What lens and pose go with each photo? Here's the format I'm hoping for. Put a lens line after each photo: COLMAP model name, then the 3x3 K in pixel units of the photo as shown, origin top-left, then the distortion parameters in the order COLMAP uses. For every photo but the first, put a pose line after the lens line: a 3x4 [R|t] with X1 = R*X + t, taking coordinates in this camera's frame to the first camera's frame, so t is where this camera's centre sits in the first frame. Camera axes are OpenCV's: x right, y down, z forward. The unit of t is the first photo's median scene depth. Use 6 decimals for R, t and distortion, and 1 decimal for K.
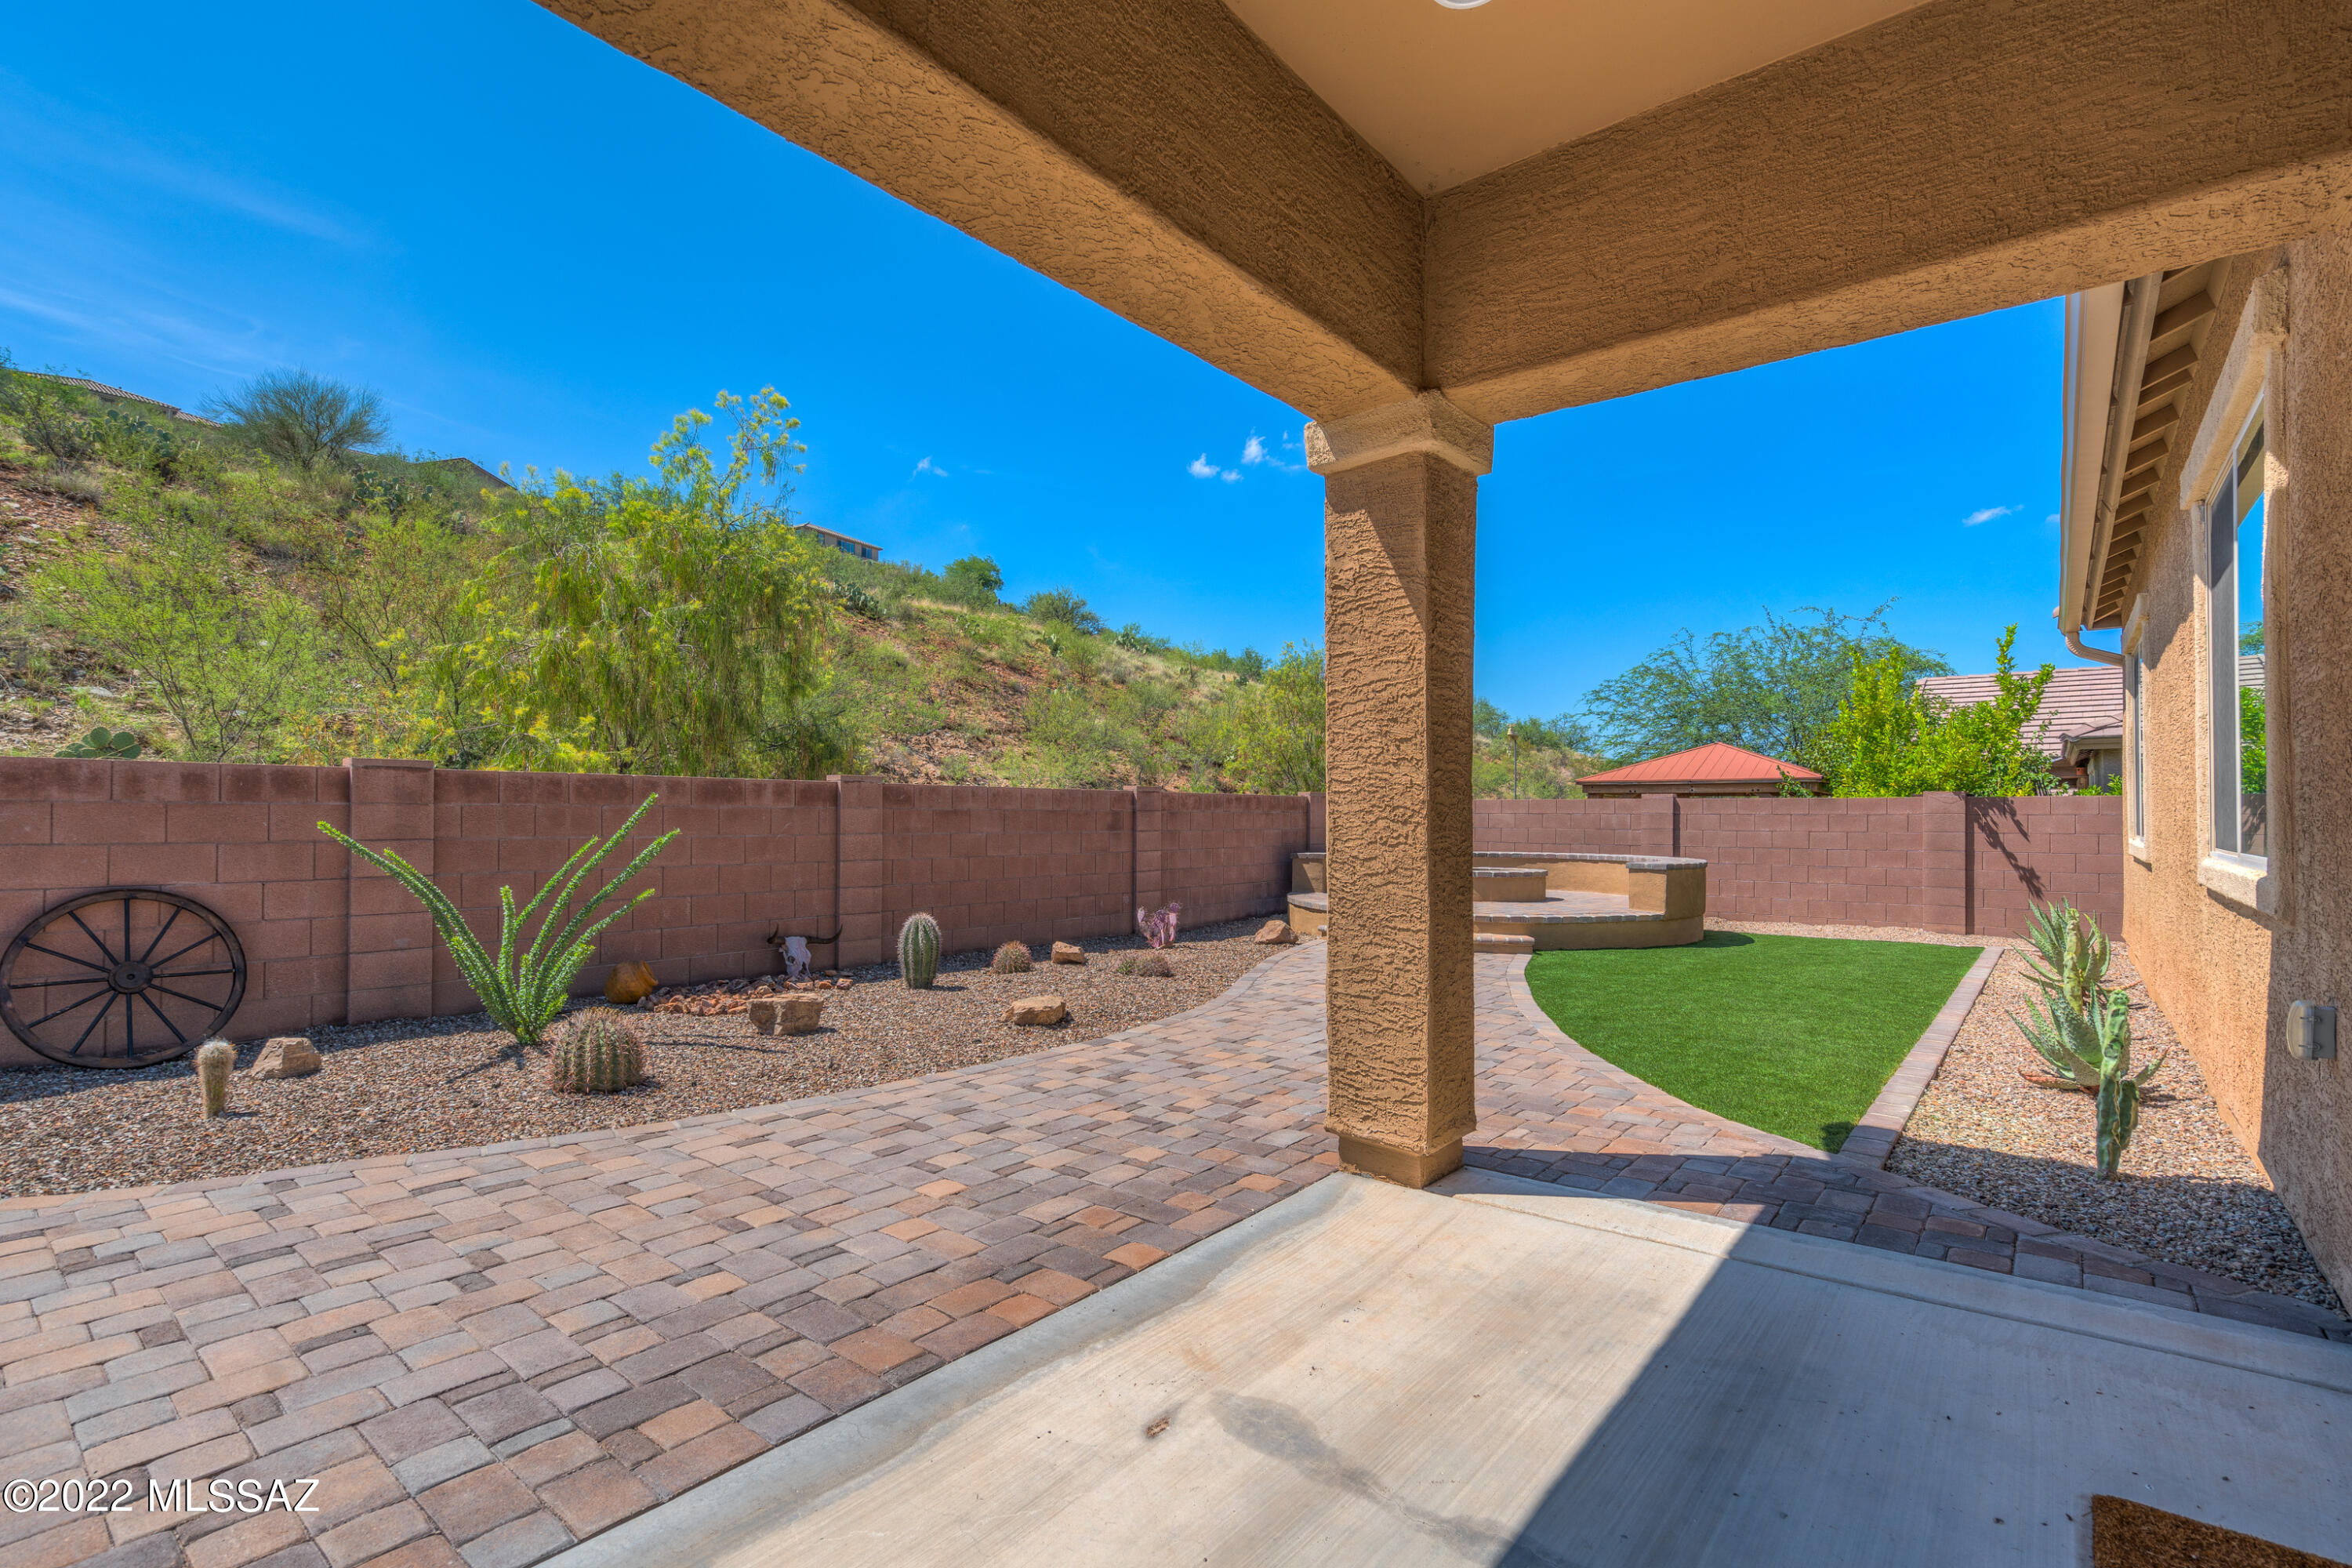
lens RADIAL K [[1064.7, 0, 1183.8], [0, 1064.7, 822.1], [0, 0, 1]] dist [0.004352, 0.000853]
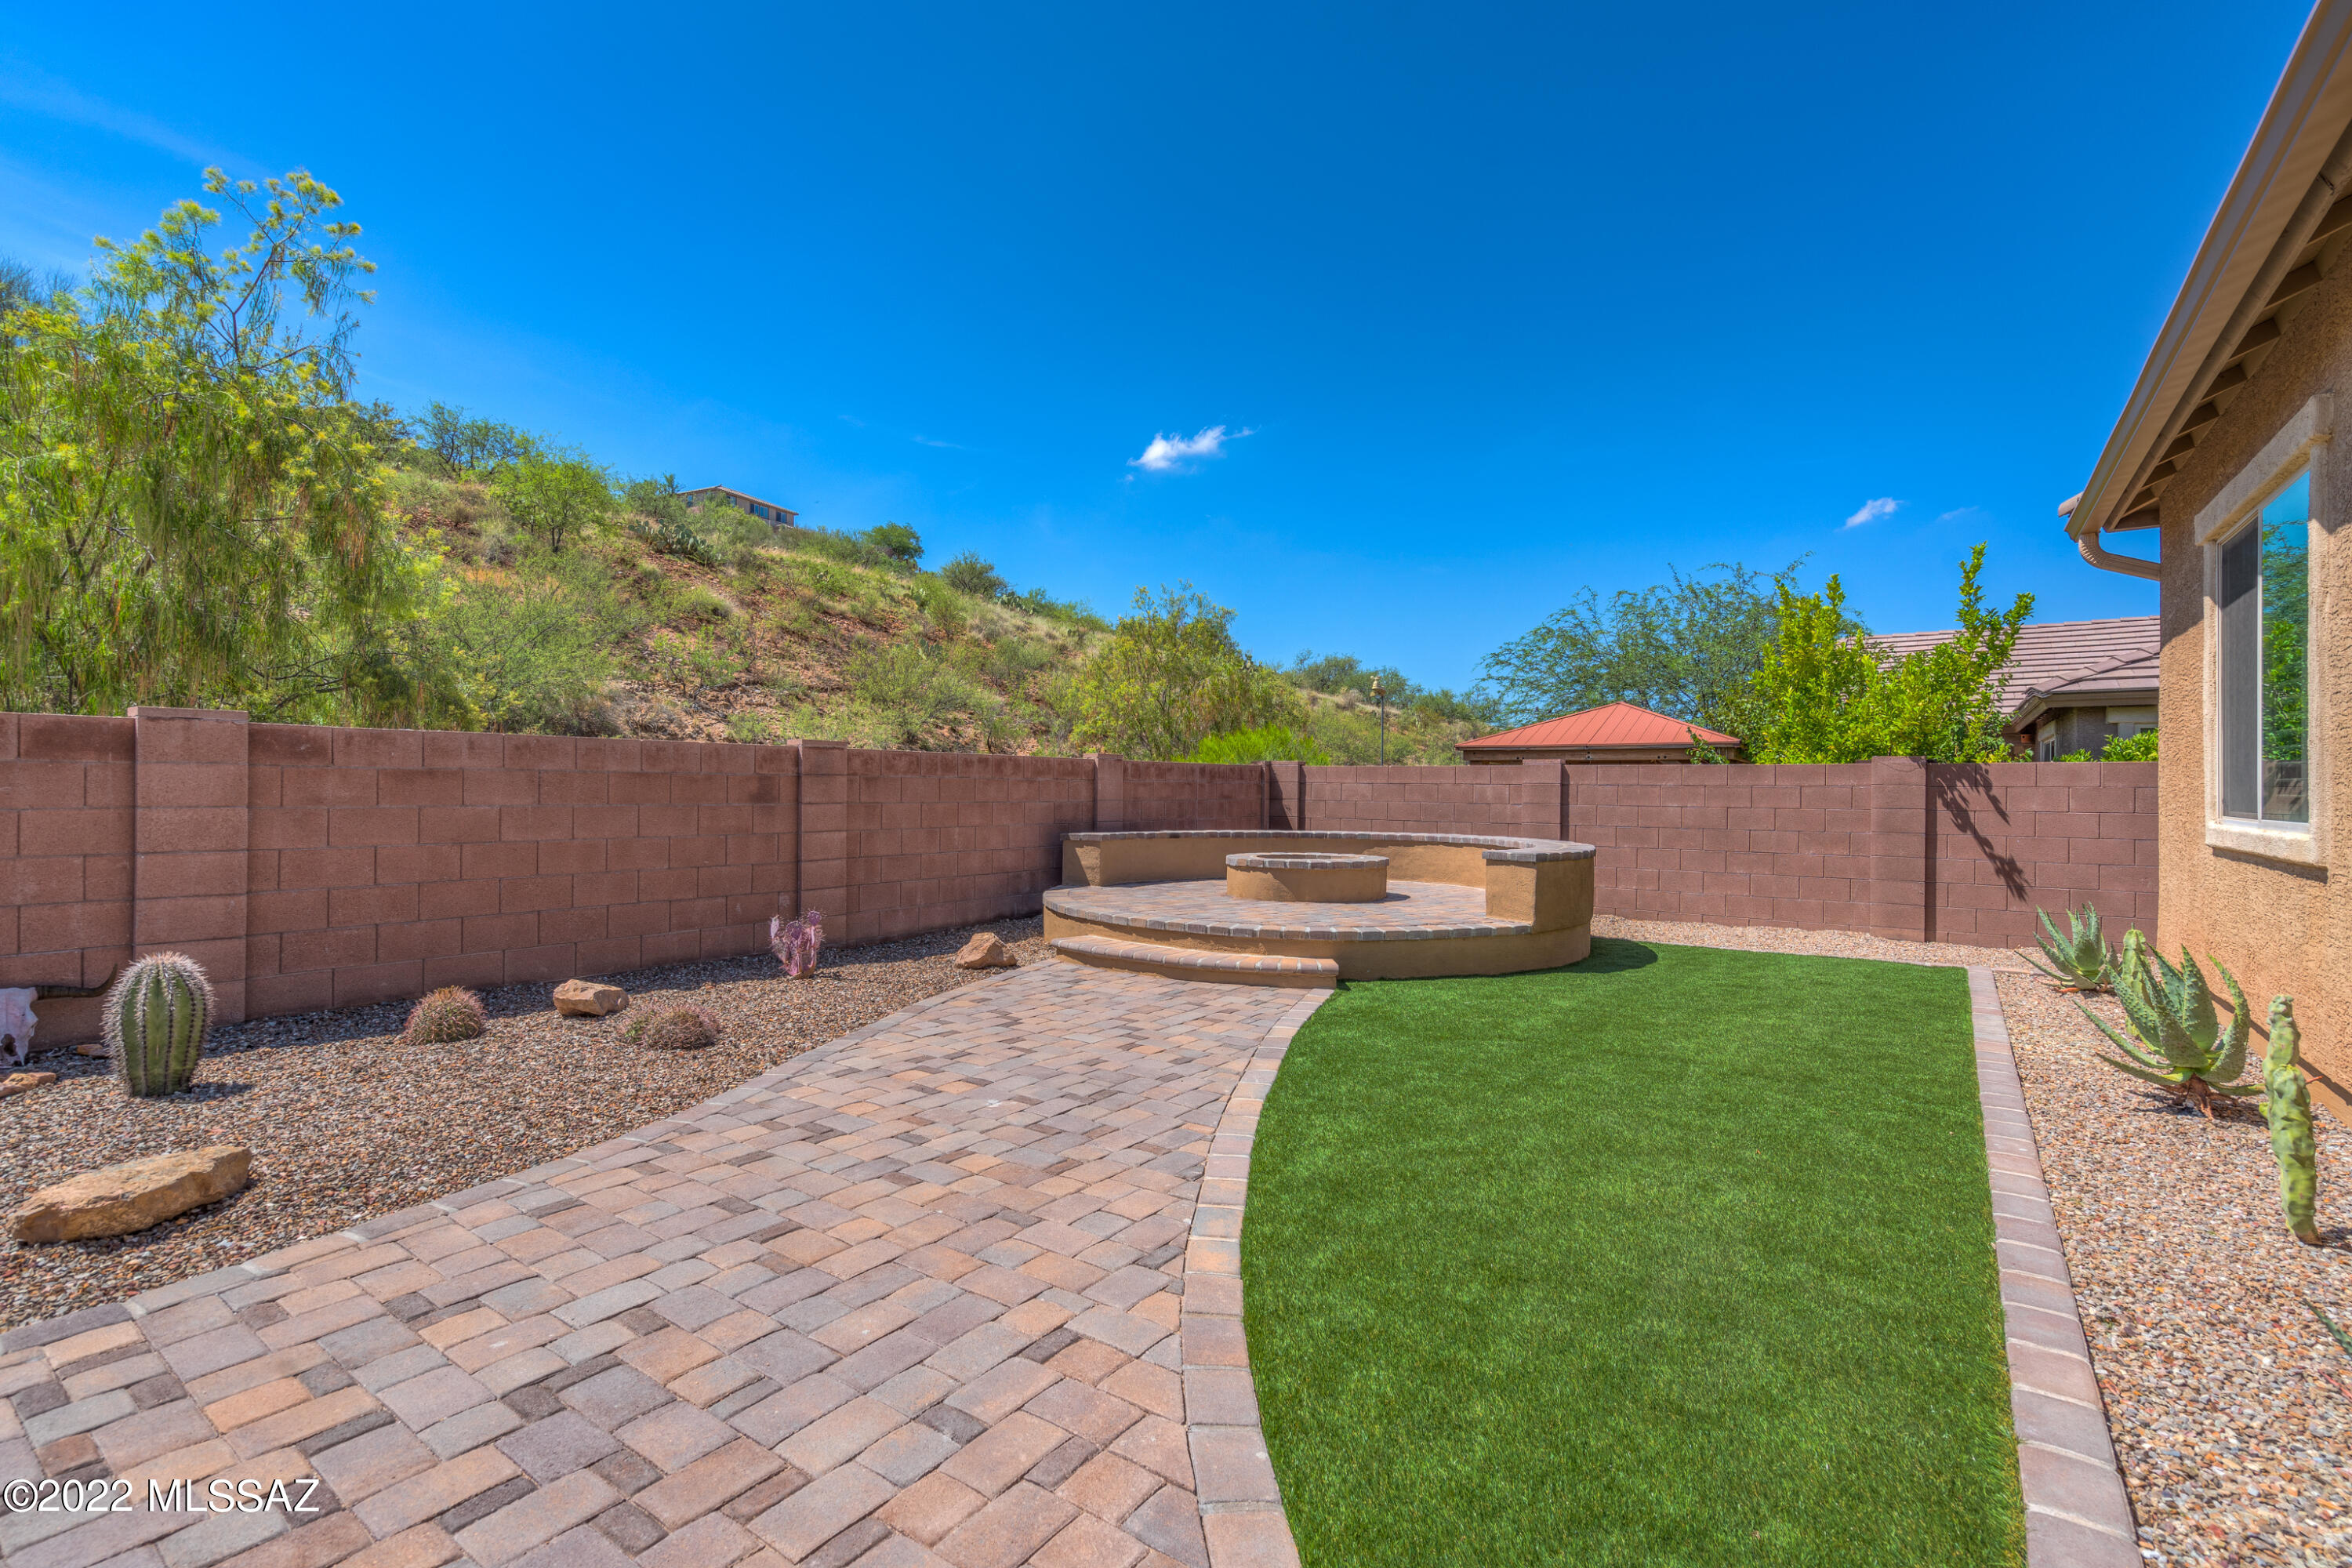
lens RADIAL K [[1064.7, 0, 1165.8], [0, 1064.7, 787.6], [0, 0, 1]] dist [0.004352, 0.000853]
pose [[0.998459, 0.005279, 0.055251, 0.136220], [-0.004935, 0.999968, -0.006358, 0.001097], [-0.055282, 0.006075, 0.998452, 0.250015]]
